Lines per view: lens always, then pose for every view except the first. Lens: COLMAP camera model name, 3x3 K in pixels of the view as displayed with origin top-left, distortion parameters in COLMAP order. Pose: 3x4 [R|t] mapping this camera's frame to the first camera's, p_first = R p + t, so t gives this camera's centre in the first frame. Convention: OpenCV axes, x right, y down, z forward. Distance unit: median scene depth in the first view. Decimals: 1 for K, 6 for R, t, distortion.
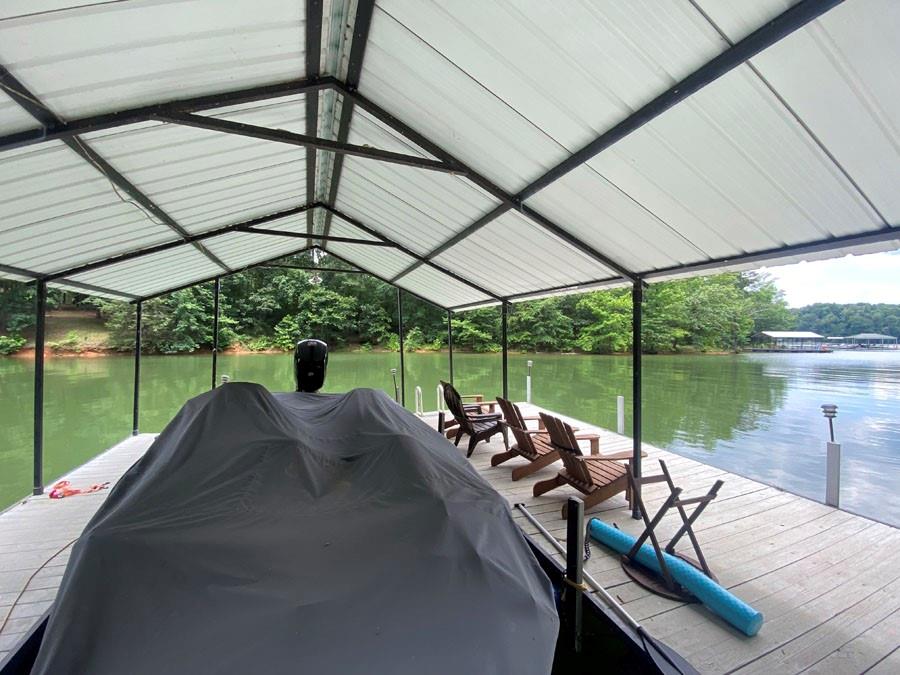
lens RADIAL K [[362.8, 0, 441.4], [0, 362.8, 340.9], [0, 0, 1]] dist [0.009420, -0.016943]
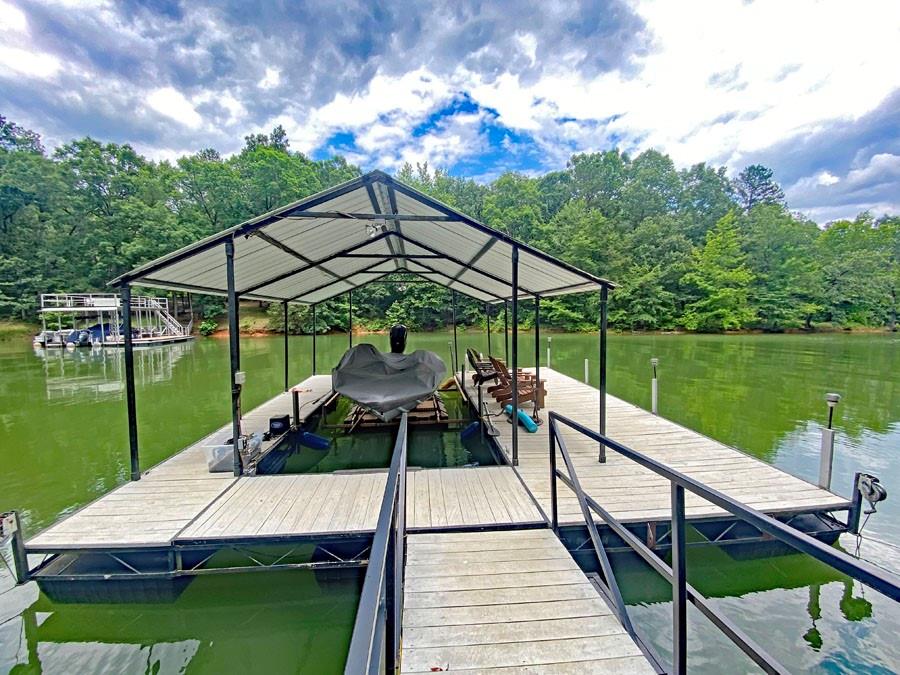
lens RADIAL K [[362.8, 0, 441.4], [0, 362.8, 340.9], [0, 0, 1]] dist [0.009420, -0.016943]
pose [[0.956349, 0.001998, -0.292219, 0.059632], [0.013357, 0.998633, 0.050544, 0.000962], [0.291921, -0.052241, 0.955015, -0.077027]]
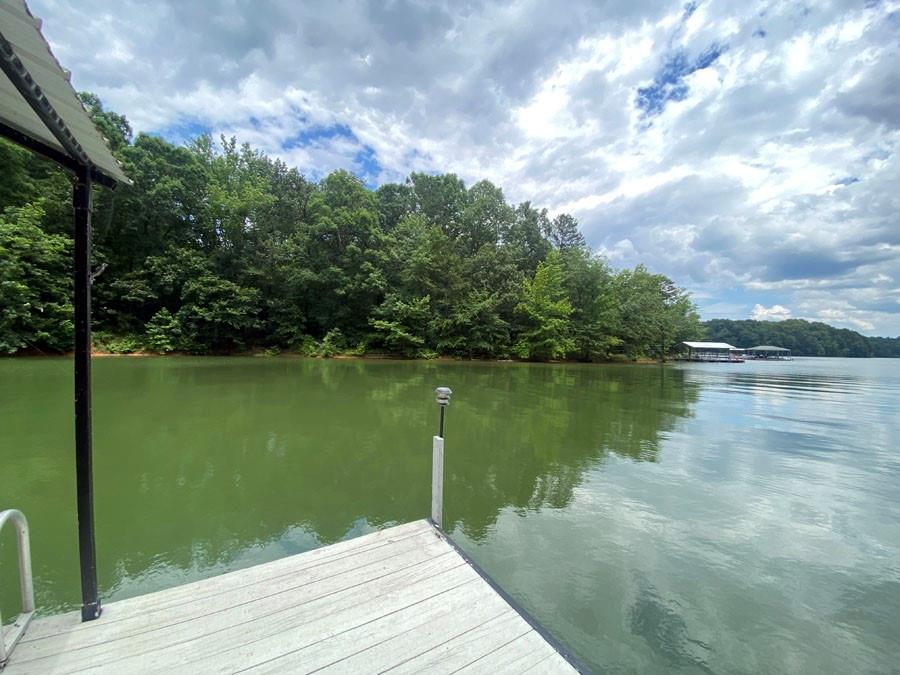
lens RADIAL K [[361.9, 0, 450.0], [0, 361.9, 337.5], [0, 0, 1]] dist [0.002270, -0.007362]
pose [[0.981142, 0.022107, 0.192020, 0.031862], [-0.016711, 0.999420, -0.029676, 0.005123], [-0.192564, 0.025907, 0.980942, 0.118107]]
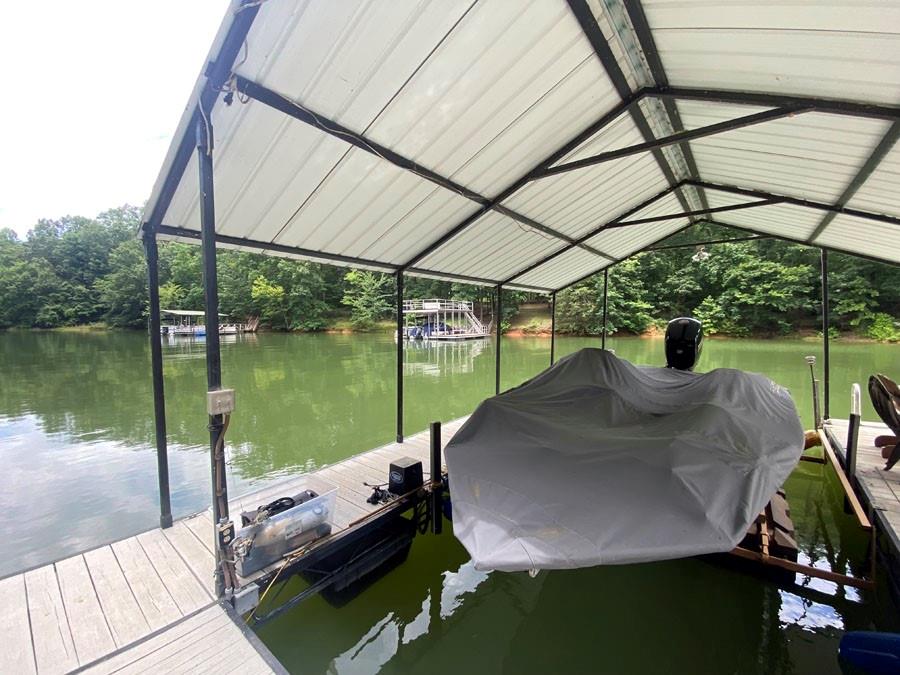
lens RADIAL K [[362.8, 0, 441.4], [0, 362.8, 340.9], [0, 0, 1]] dist [0.009420, -0.016943]
pose [[0.488362, 0.036100, -0.871894, 0.040202], [-0.001676, 0.999181, 0.040432, 0.004458], [0.872640, -0.018284, 0.488022, -0.015485]]
